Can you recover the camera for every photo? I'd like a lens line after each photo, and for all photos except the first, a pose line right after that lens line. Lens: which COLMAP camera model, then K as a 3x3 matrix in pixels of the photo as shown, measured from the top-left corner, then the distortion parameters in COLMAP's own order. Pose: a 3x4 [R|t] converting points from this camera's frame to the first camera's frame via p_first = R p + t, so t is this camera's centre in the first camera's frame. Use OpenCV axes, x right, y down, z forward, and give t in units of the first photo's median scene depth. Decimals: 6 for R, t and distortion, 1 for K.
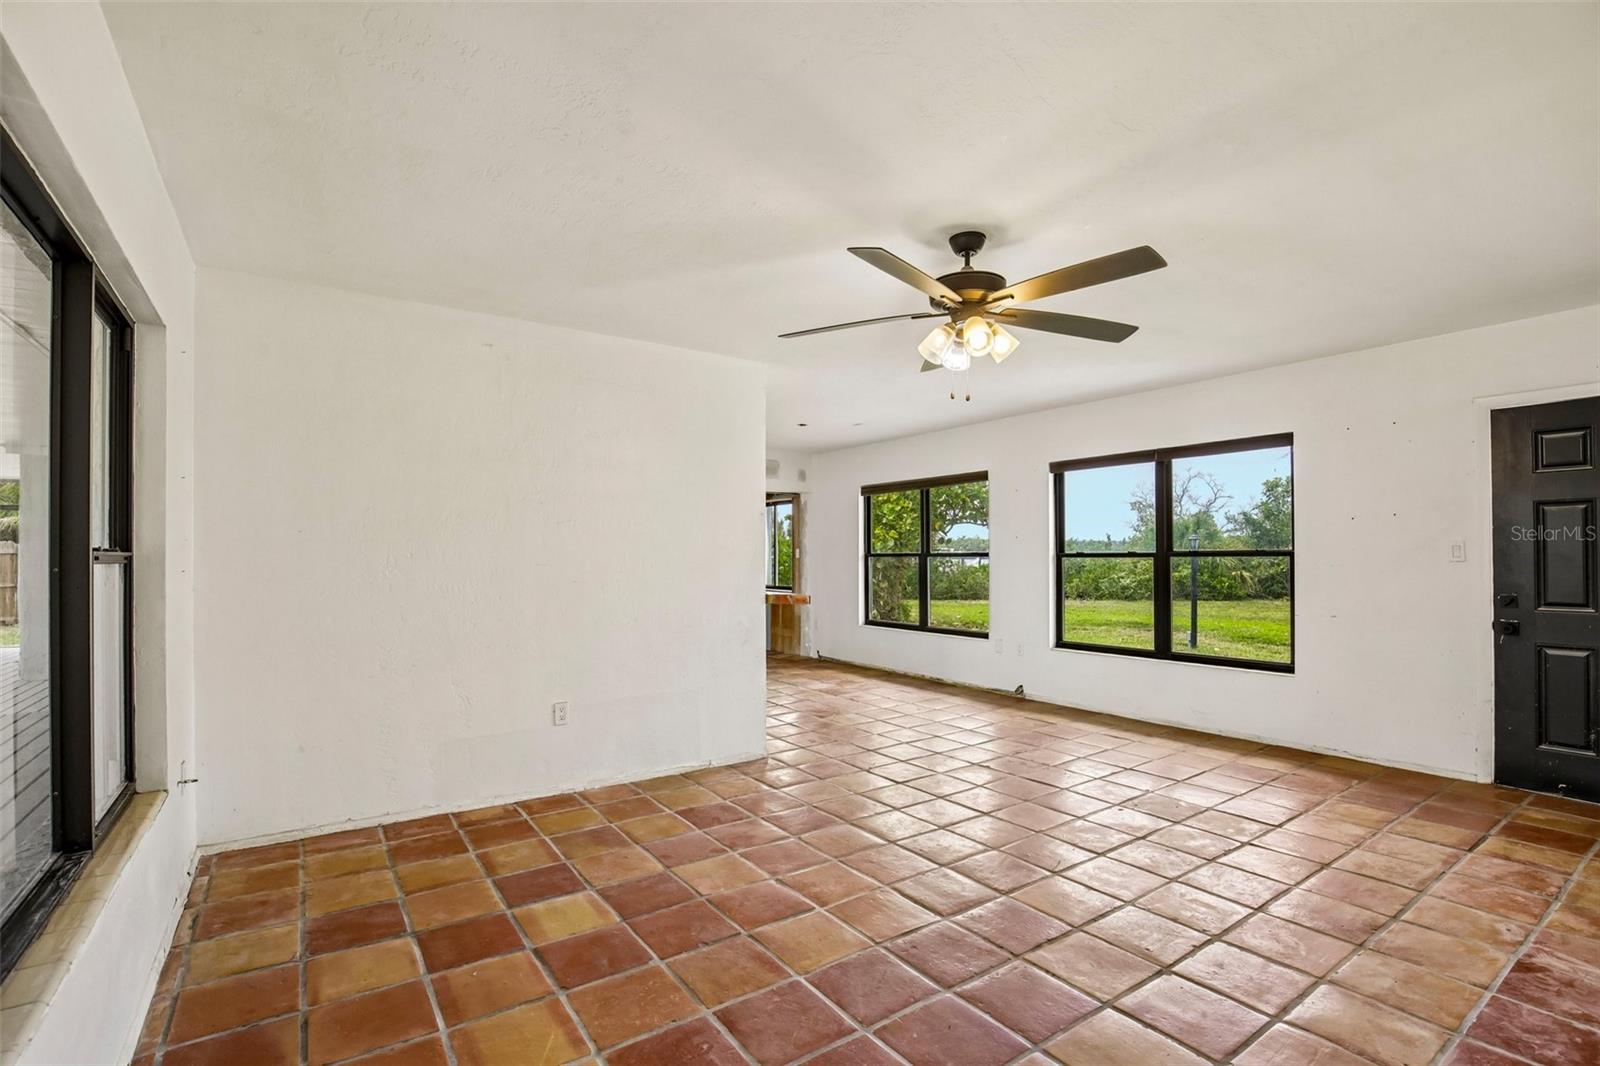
lens RADIAL K [[728.6, 0, 802.3], [0, 728.6, 545.5], [0, 0, 1]] dist [-0.010930, 0.002731]
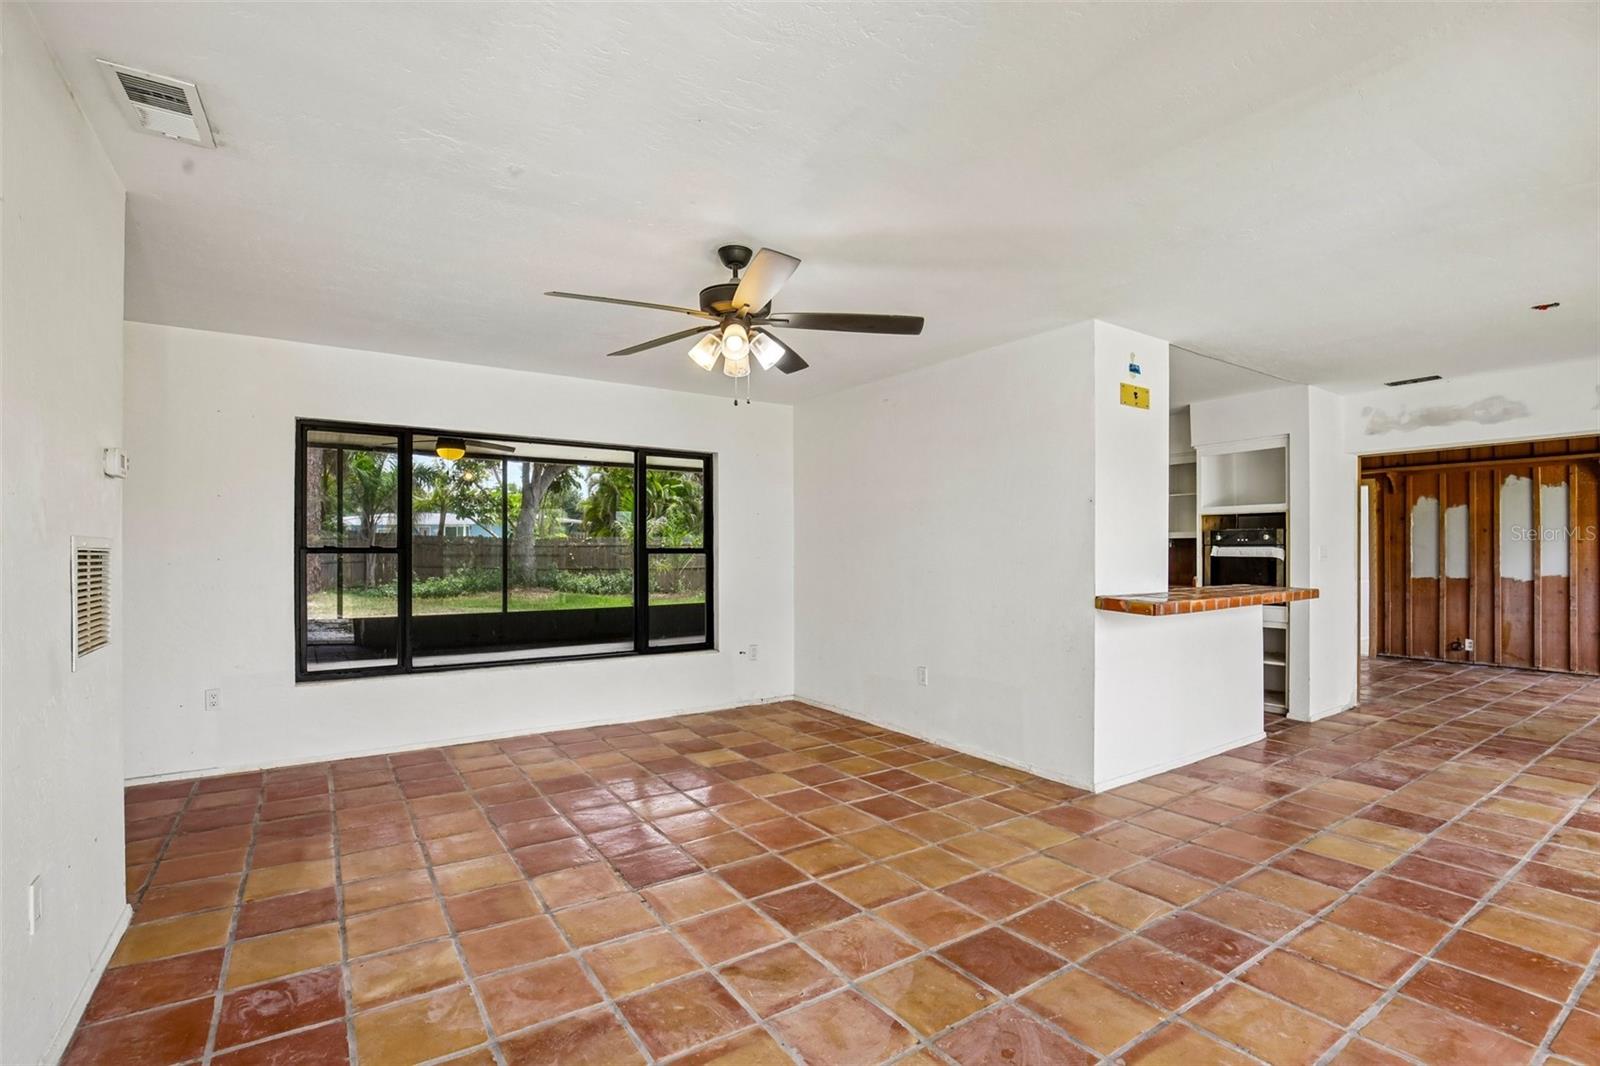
lens RADIAL K [[728.6, 0, 801.5], [0, 728.6, 542.4], [0, 0, 1]] dist [-0.010930, 0.002731]
pose [[-0.006192, -0.012875, -0.999898, 1.061088], [0.015664, 0.999793, -0.012970, 0.012804], [0.999858, -0.015742, -0.005989, 0.904263]]
